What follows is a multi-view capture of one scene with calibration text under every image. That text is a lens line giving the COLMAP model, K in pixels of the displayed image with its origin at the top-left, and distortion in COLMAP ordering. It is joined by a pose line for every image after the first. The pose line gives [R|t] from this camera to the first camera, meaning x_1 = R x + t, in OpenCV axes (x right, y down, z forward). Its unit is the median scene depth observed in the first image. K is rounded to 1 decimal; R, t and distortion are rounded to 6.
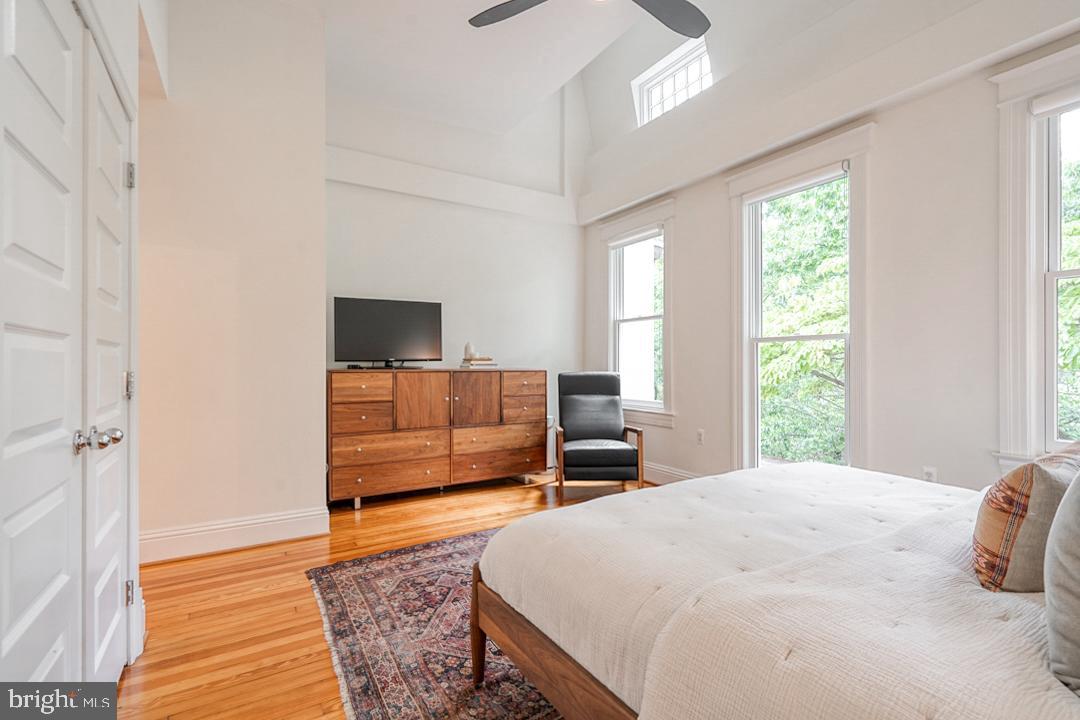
lens RADIAL K [[492.4, 0, 542.0], [0, 492.4, 364.0], [0, 0, 1]] dist [0.001428, 0.000110]
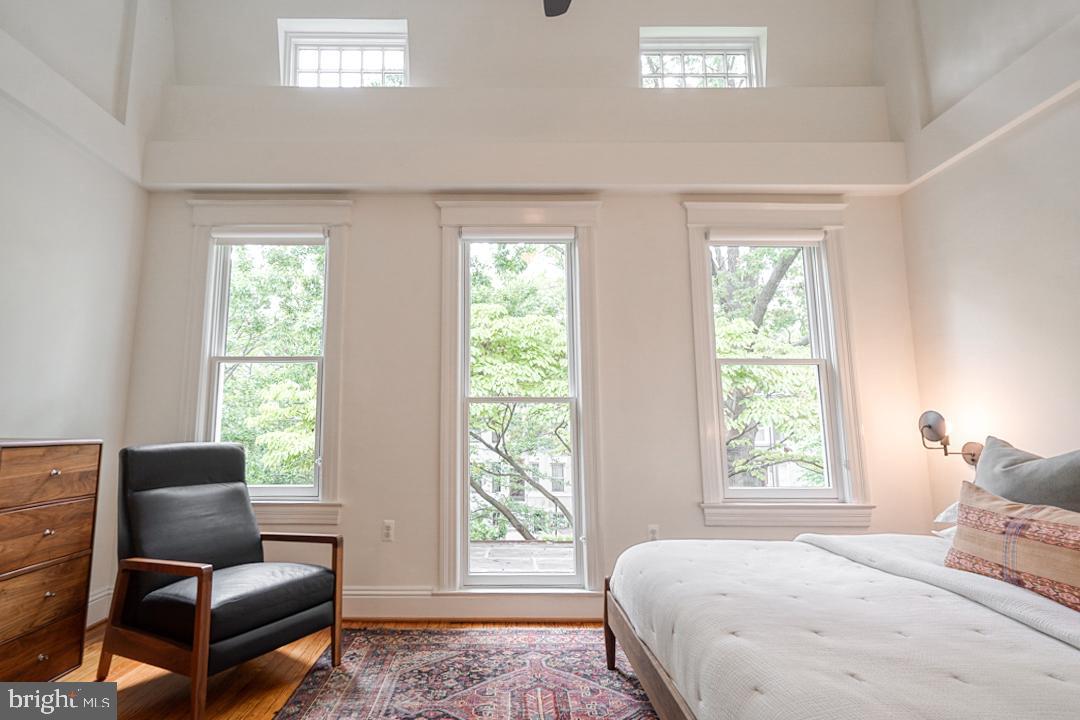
lens RADIAL K [[519.8, 0, 539.0], [0, 519.8, 355.7], [0, 0, 1]] dist [0.002767, 0.001124]
pose [[0.520300, 0.112118, 0.846592, -0.210823], [-0.000895, 0.991415, -0.130748, -0.006015], [-0.853983, 0.067270, 0.515934, 0.358965]]
